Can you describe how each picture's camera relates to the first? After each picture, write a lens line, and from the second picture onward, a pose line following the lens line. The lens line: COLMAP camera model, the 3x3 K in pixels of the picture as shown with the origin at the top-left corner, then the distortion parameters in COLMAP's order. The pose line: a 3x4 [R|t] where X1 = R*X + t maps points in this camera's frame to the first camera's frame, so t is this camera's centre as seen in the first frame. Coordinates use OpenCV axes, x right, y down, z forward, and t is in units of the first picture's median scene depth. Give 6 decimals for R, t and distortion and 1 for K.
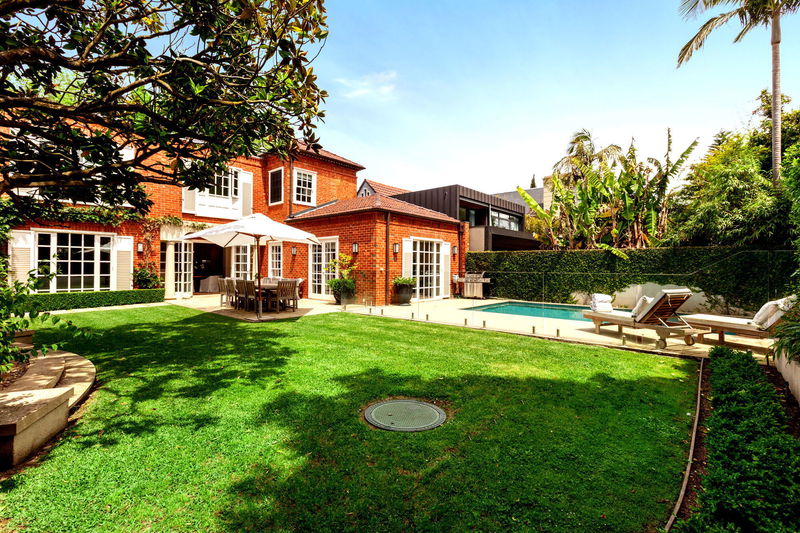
lens RADIAL K [[365.3, 0, 400.0], [0, 365.3, 266.5], [0, 0, 1]] dist [0.000571, 0.000069]
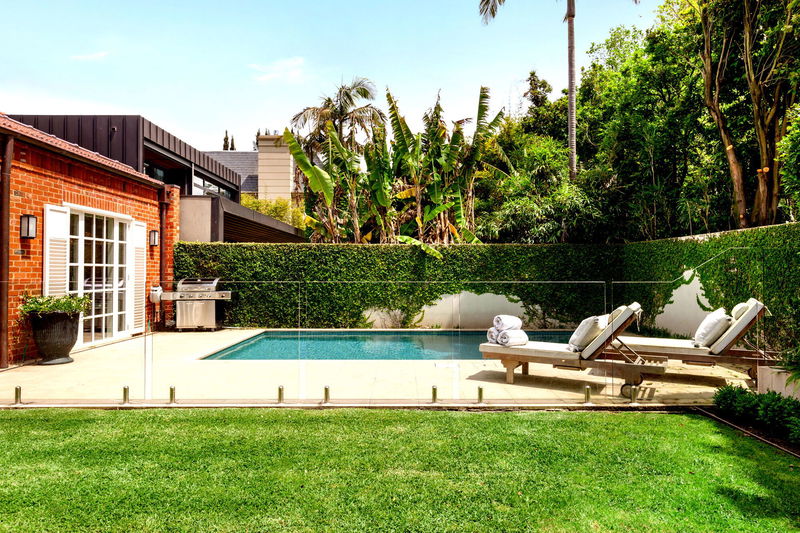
lens RADIAL K [[512.9, 0, 400.0], [0, 512.9, 266.5], [0, 0, 1]] dist [0.000047, -0.000194]
pose [[0.746868, 0.001924, 0.664969, -0.075264], [0.002424, 0.999981, -0.005617, -0.000382], [-0.664968, 0.005807, 0.746850, 0.257870]]
